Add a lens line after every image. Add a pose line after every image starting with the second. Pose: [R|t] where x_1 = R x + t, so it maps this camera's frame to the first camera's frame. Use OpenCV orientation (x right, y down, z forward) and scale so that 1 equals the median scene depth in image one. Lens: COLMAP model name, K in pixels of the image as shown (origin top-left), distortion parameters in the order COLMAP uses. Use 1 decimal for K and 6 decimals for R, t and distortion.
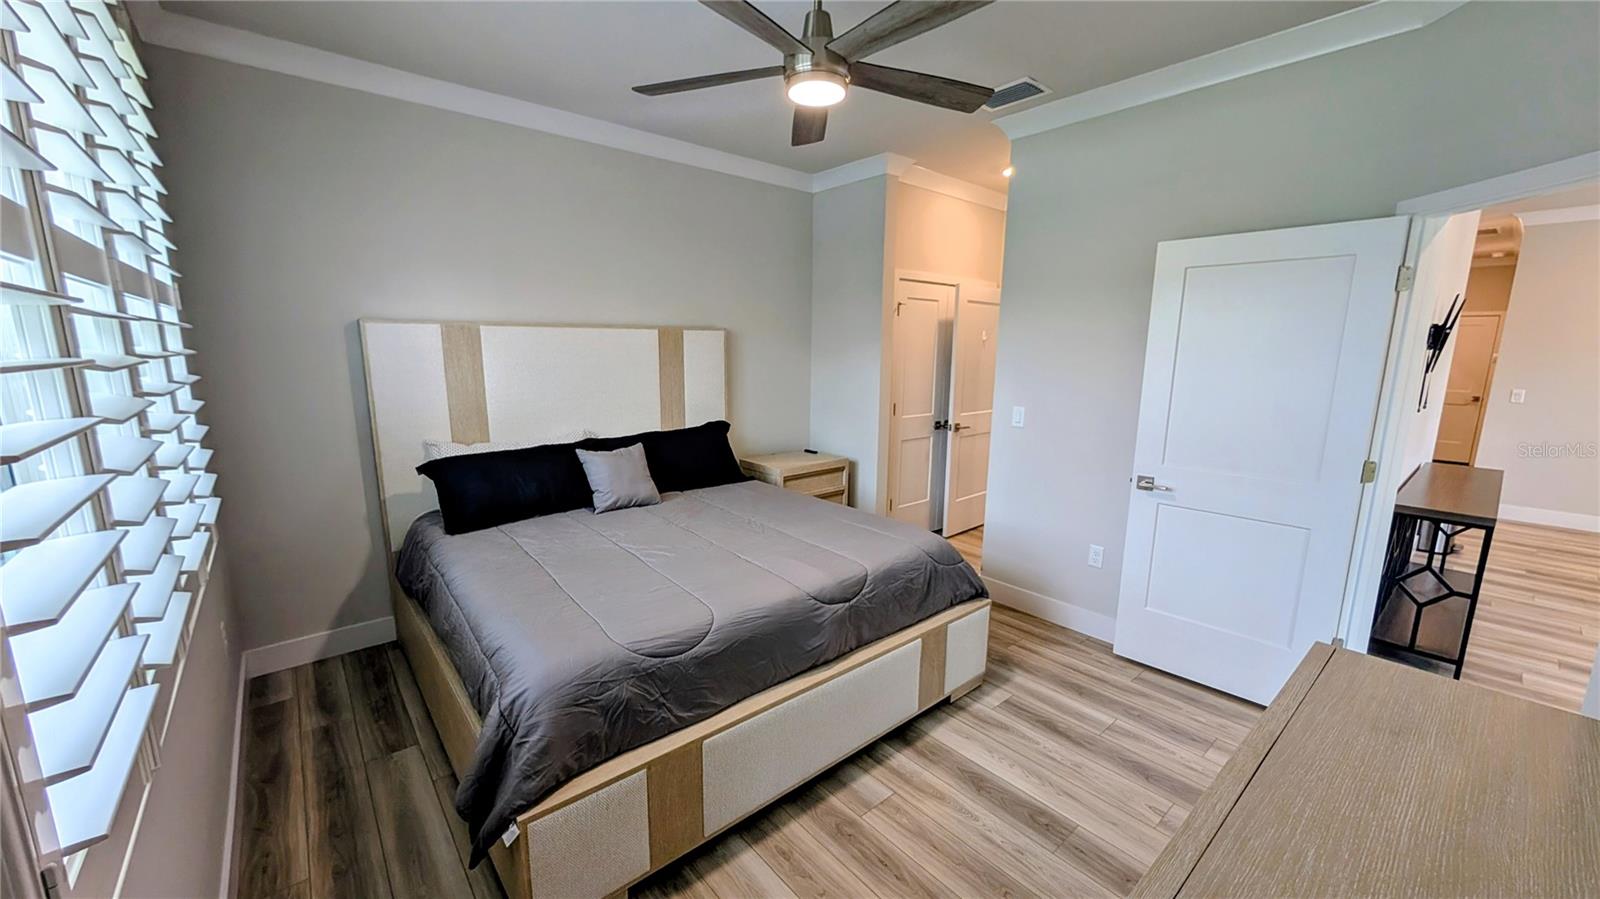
lens RADIAL K [[601.8, 0, 793.3], [0, 601.8, 456.5], [0, 0, 1]] dist [0.000367, -0.000330]
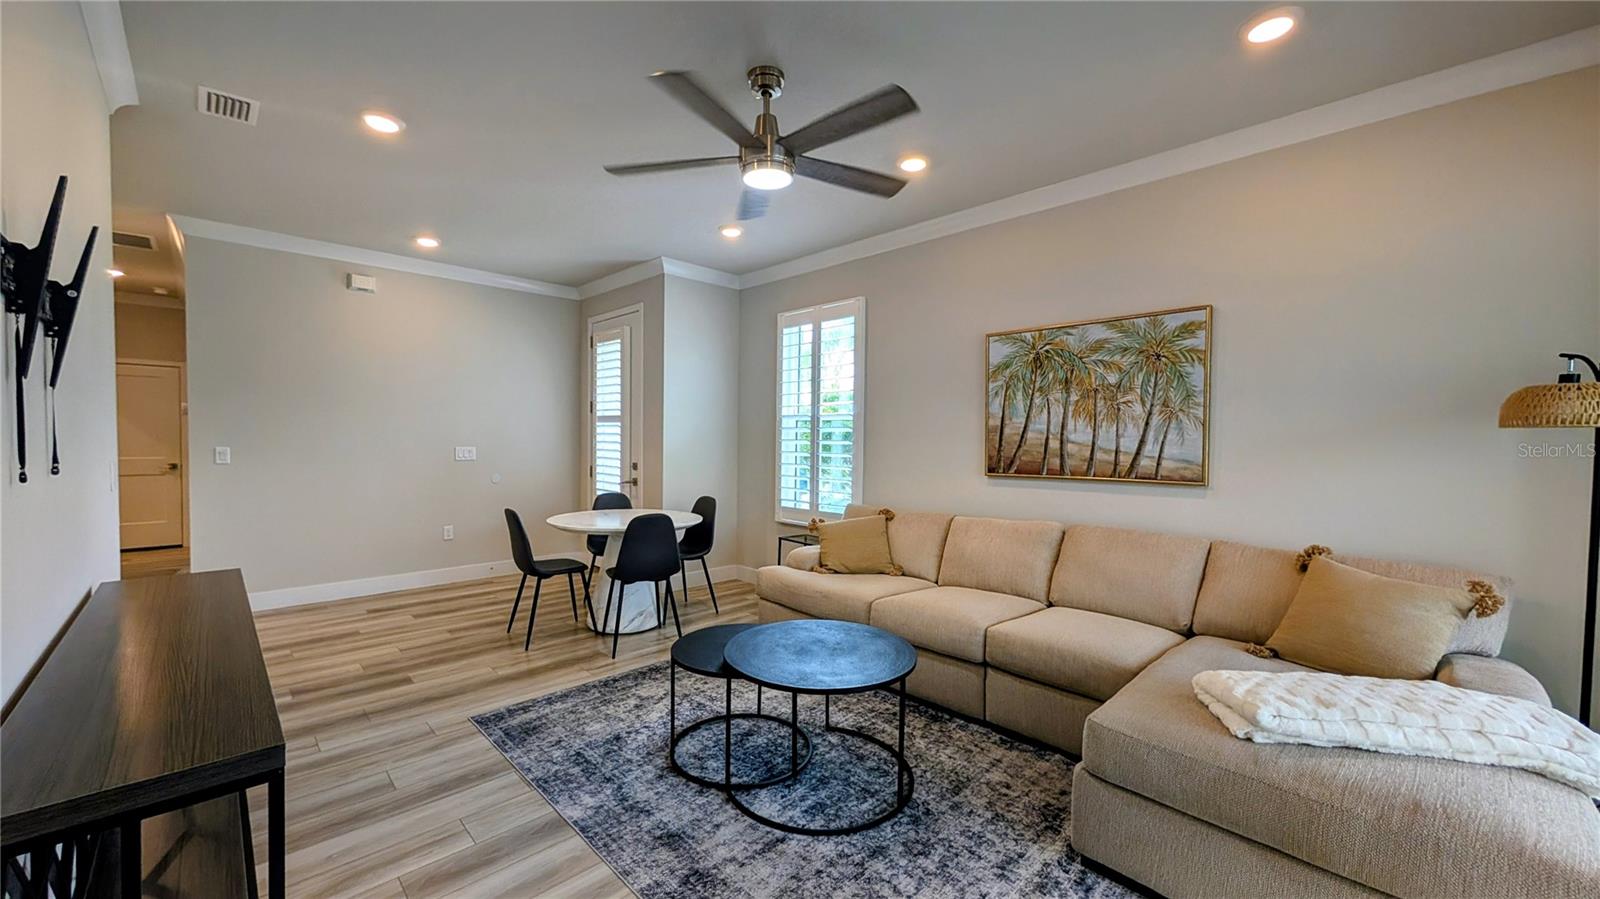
lens RADIAL K [[601.8, 0, 793.3], [0, 601.8, 456.5], [0, 0, 1]] dist [0.000367, -0.000330]
pose [[-0.076395, -0.039088, 0.996311, 0.374487], [0.165397, 0.984891, 0.051322, -0.017014], [-0.983264, 0.168708, -0.068776, 0.329815]]
